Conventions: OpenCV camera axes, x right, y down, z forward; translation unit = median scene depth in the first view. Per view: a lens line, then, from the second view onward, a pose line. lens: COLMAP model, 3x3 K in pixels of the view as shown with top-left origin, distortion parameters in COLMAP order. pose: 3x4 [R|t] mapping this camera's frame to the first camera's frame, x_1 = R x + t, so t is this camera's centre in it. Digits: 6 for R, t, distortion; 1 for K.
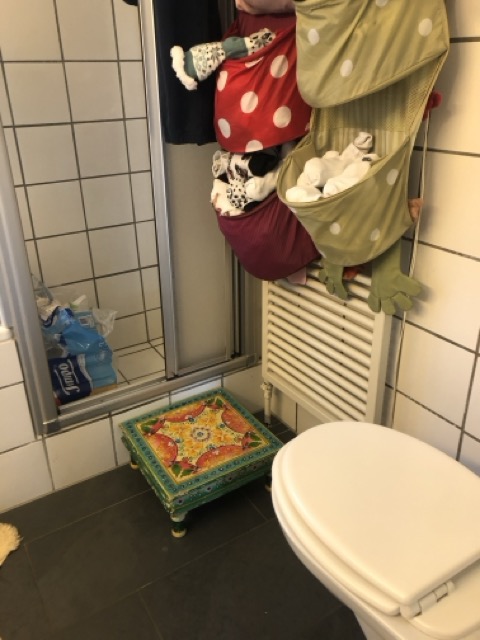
lens RADIAL K [[532.1, 0, 231.9], [0, 532.1, 299.5], [0, 0, 1]] dist [0.015685, 0.006455]
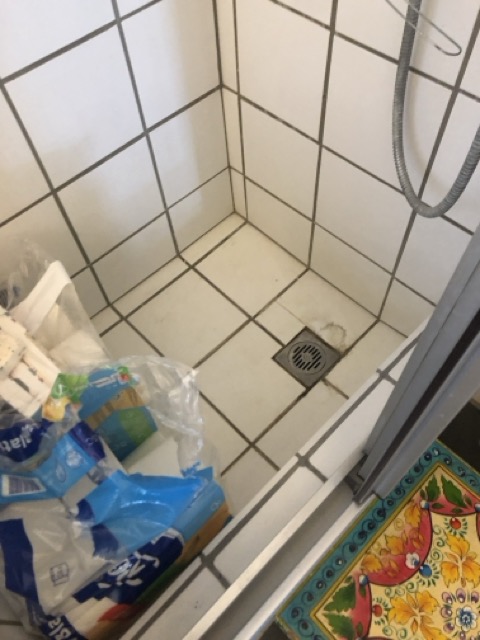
lens RADIAL K [[532.1, 0, 241.2], [0, 532.1, 319.3], [0, 0, 1]] dist [0.015685, 0.006455]
pose [[0.975616, -0.194731, 0.101254, -0.232931], [0.104709, 0.818399, 0.565030, -0.226831], [-0.192895, -0.540651, 0.818833, 0.761886]]
